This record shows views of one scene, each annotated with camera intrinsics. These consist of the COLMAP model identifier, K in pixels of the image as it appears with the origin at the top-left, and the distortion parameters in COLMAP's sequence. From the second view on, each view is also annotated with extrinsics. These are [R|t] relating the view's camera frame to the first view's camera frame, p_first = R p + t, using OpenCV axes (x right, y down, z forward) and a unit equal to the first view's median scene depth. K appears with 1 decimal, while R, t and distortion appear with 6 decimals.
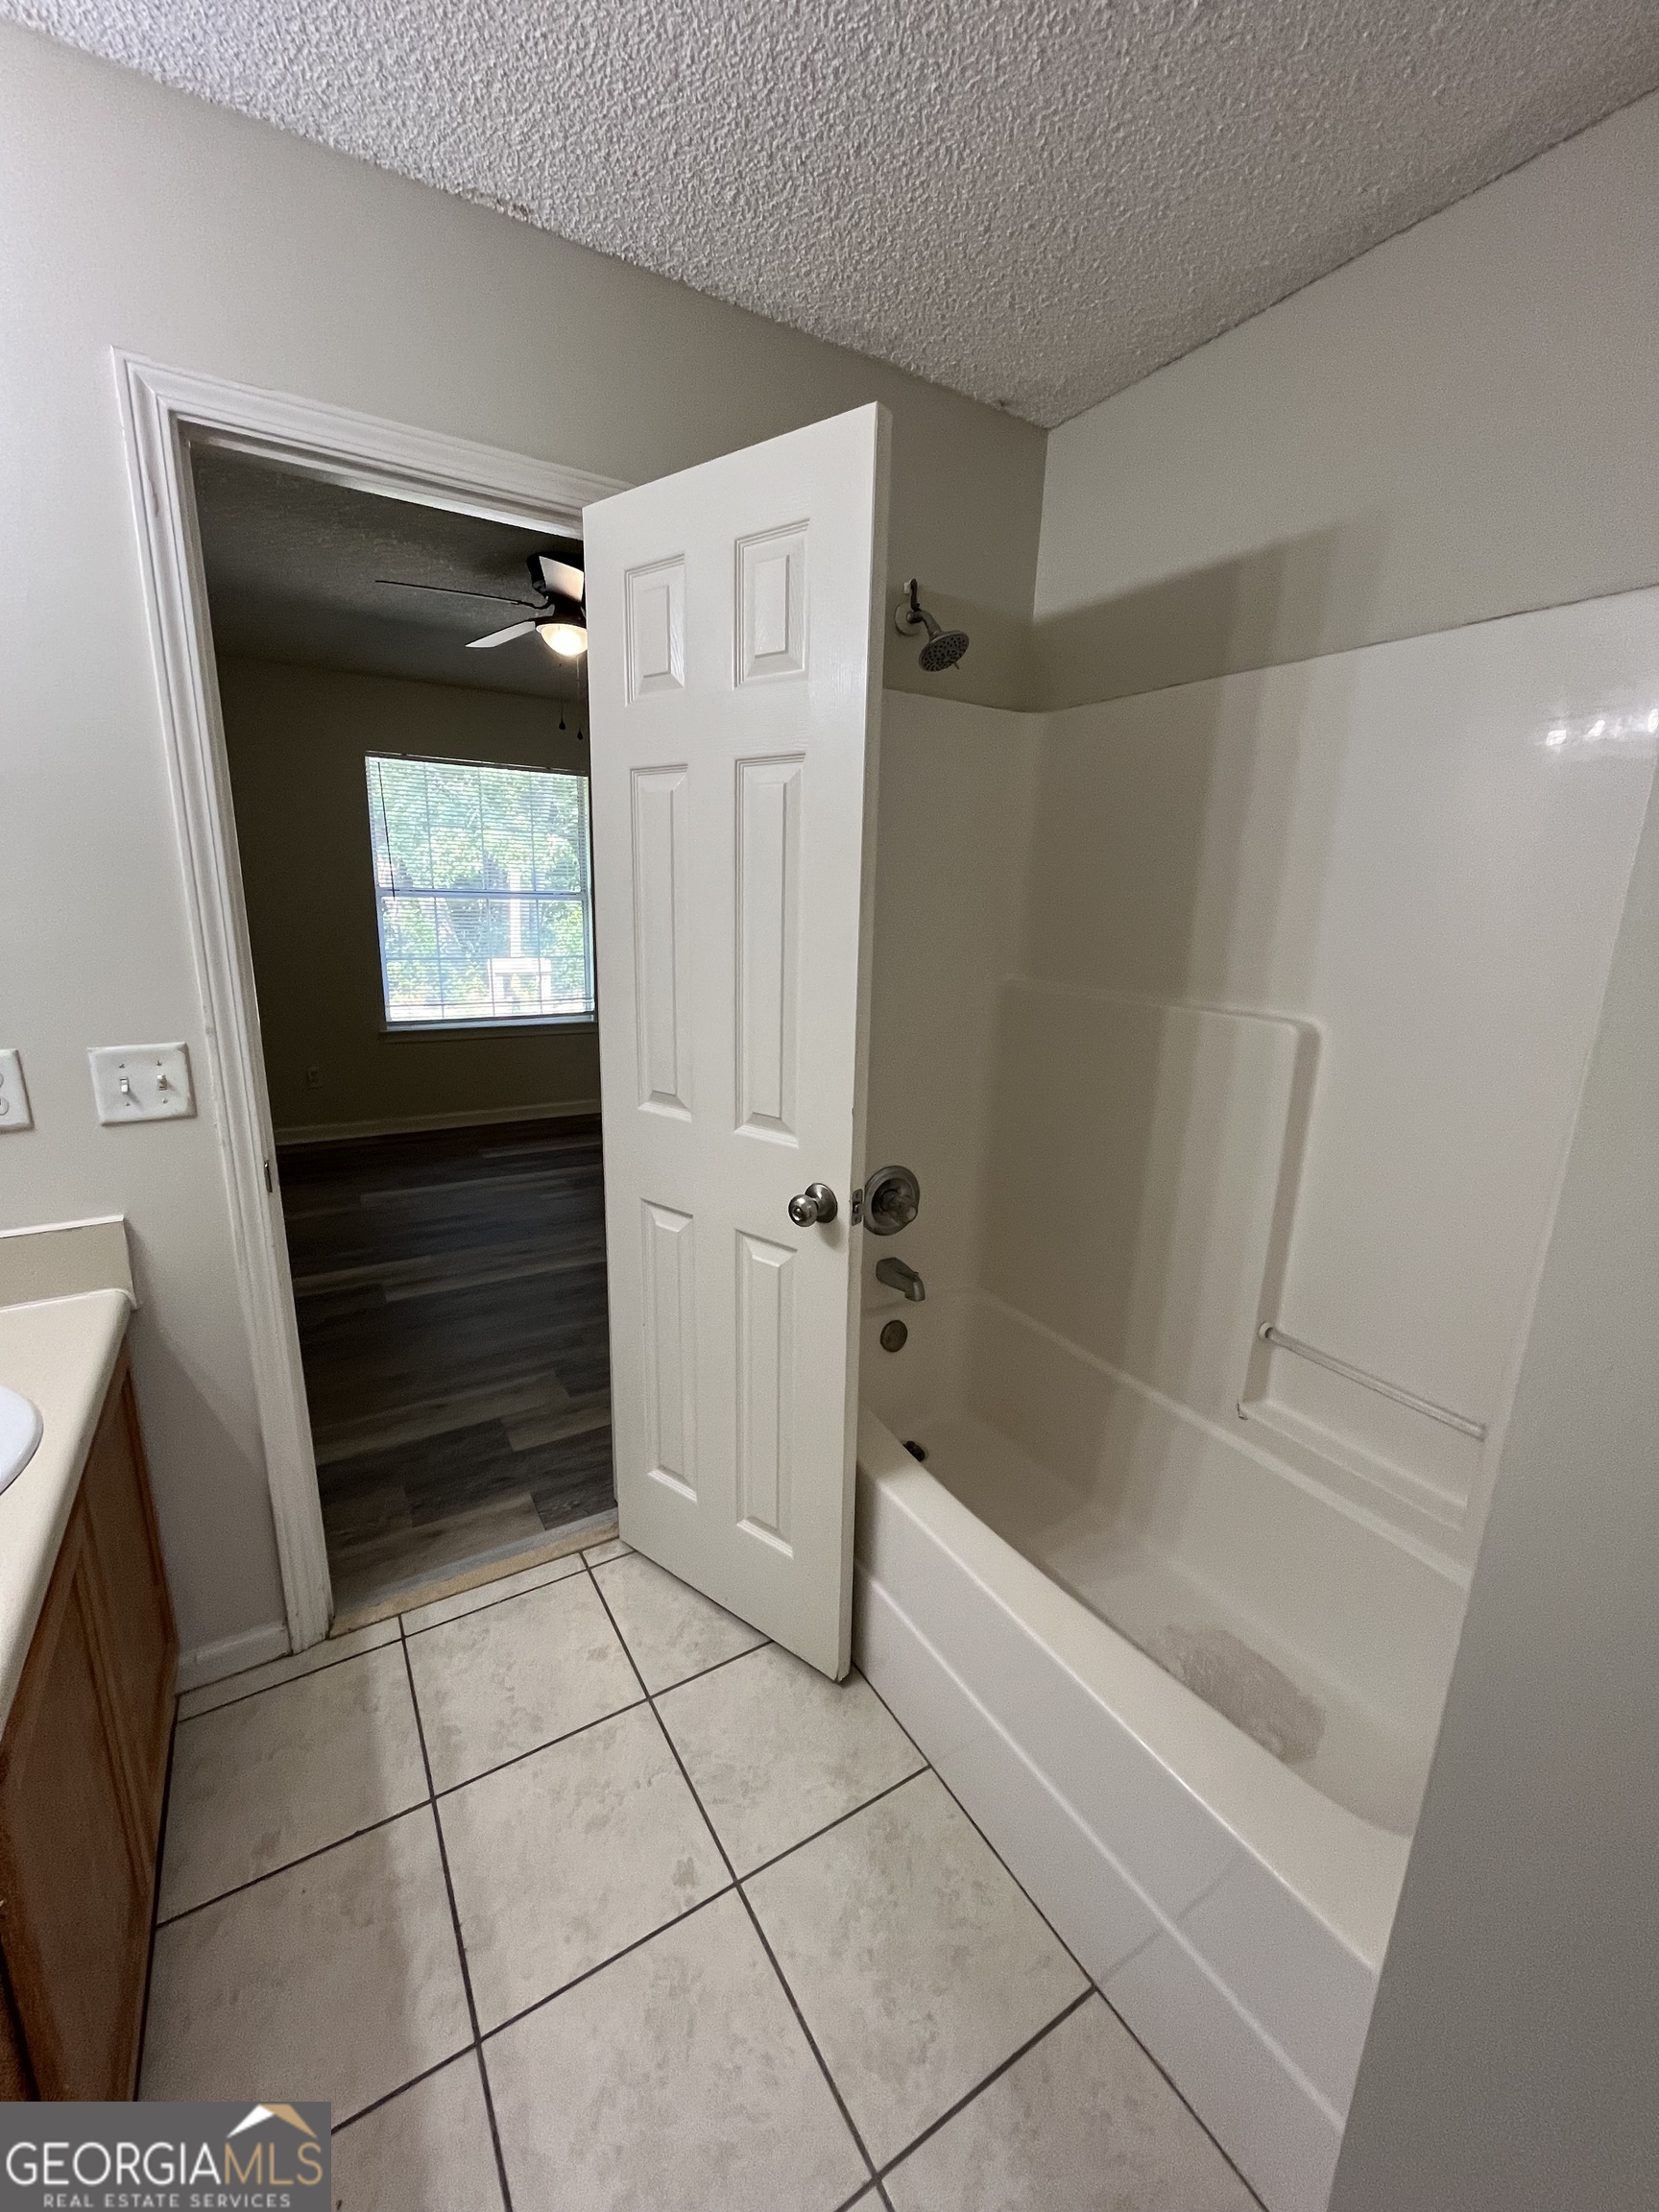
lens RADIAL K [[893.5, 0, 828.3], [0, 893.5, 1099.8], [0, 0, 1]] dist [-0.001458, -0.000397]
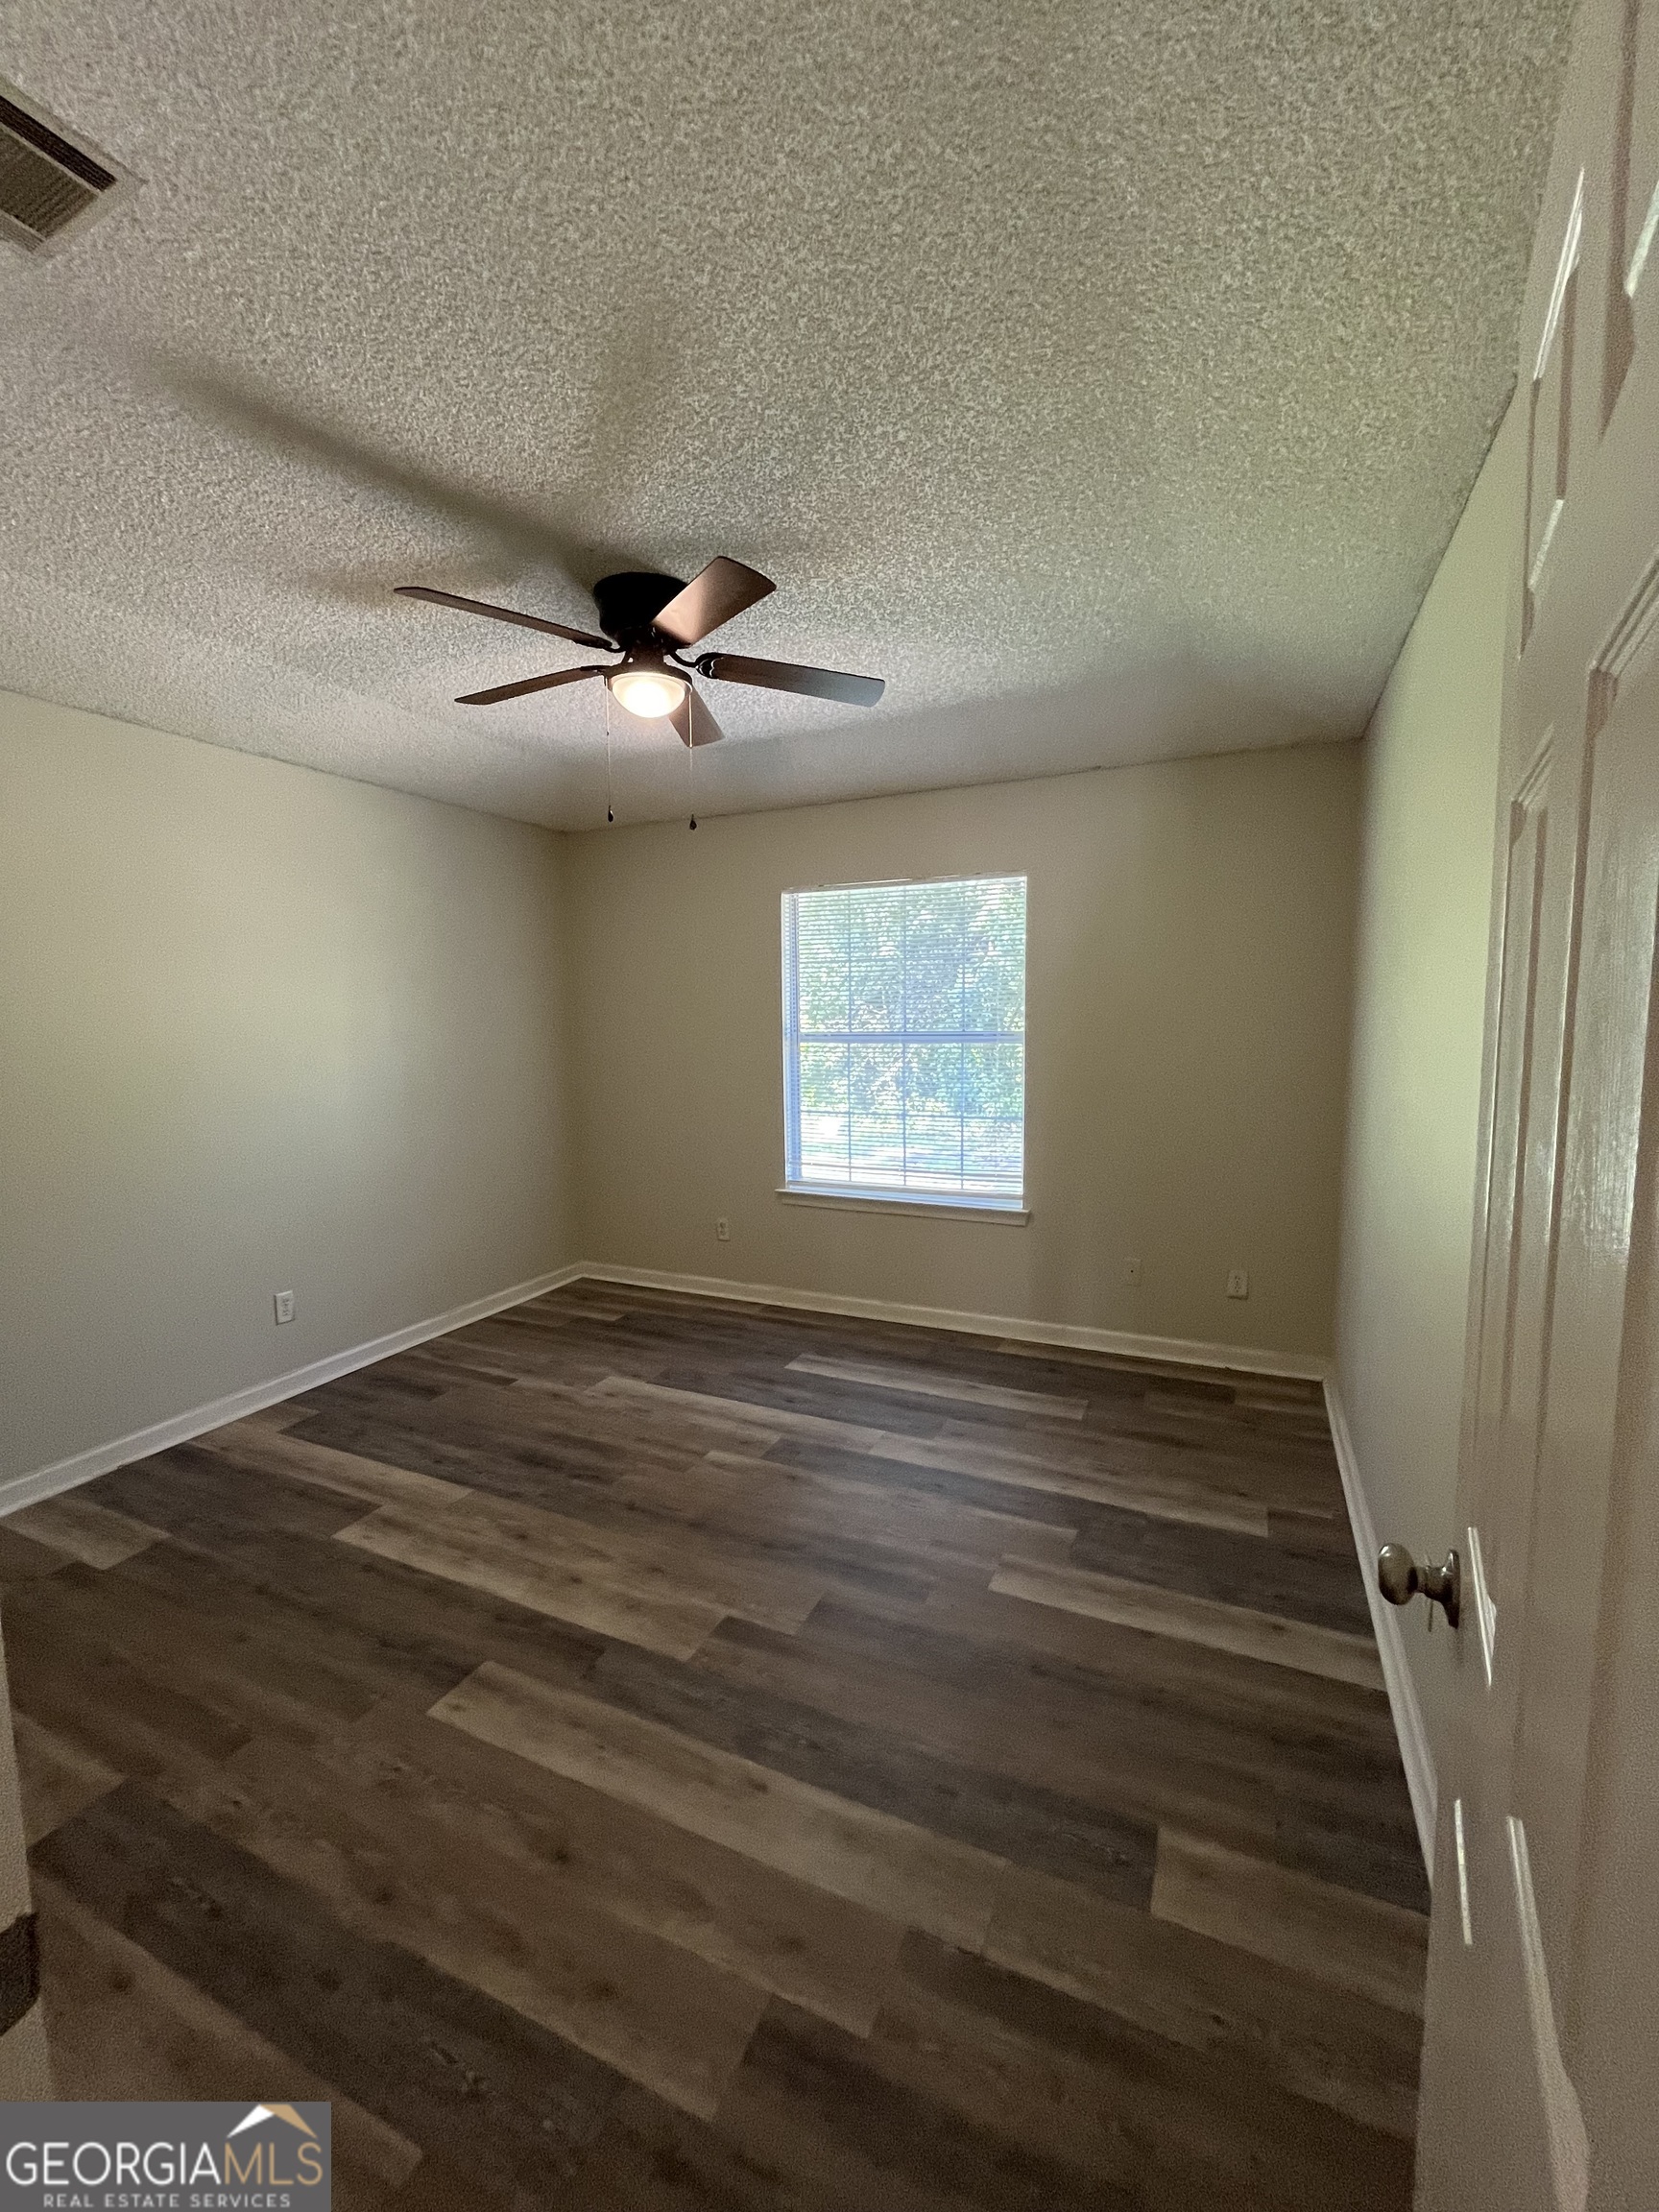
lens RADIAL K [[893.5, 0, 828.3], [0, 893.5, 1099.8], [0, 0, 1]] dist [-0.001458, -0.000397]
pose [[0.557621, 0.038896, -0.829184, 0.795914], [-0.160439, 0.985117, -0.061684, -0.359100], [0.814444, 0.167429, 0.555562, 1.611147]]
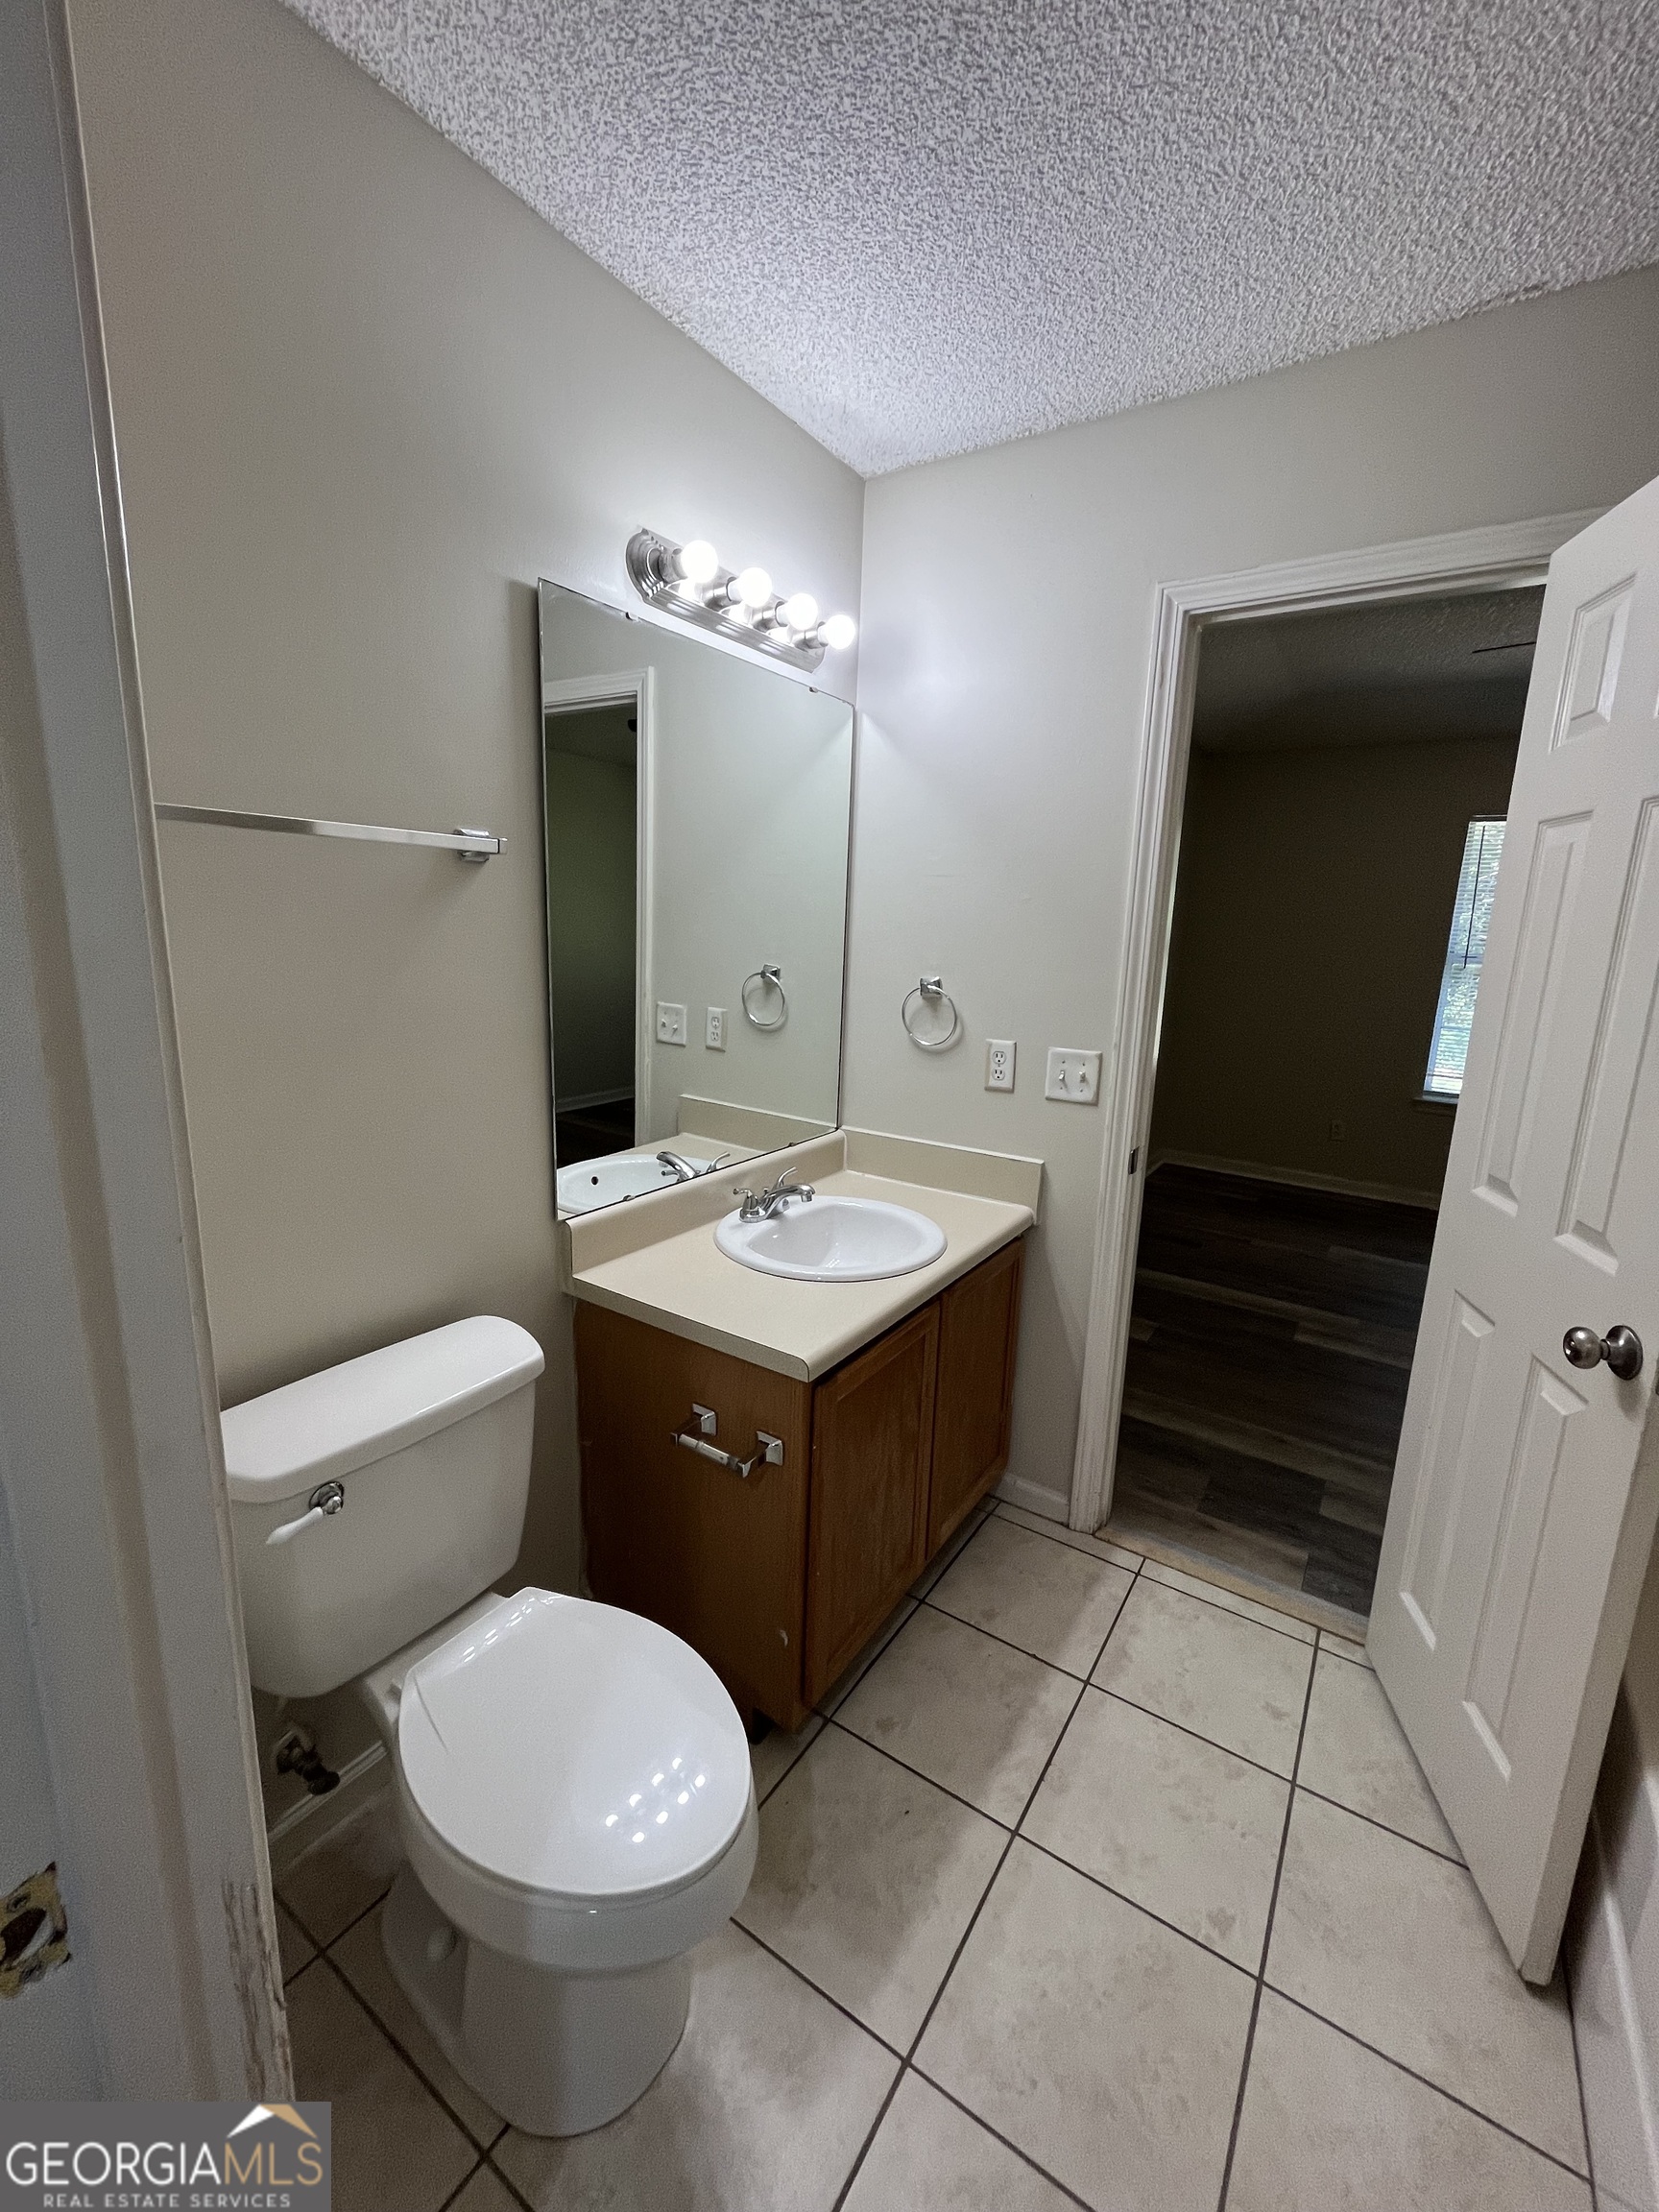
lens RADIAL K [[894.4, 0, 827.8], [0, 894.4, 1096.4], [0, 0, 1]] dist [-0.002374, -0.000270]
pose [[0.416437, 0.160672, -0.894854, 0.320595], [-0.228762, 0.971111, 0.067905, 0.005407], [0.879913, 0.176431, 0.441163, 0.010221]]
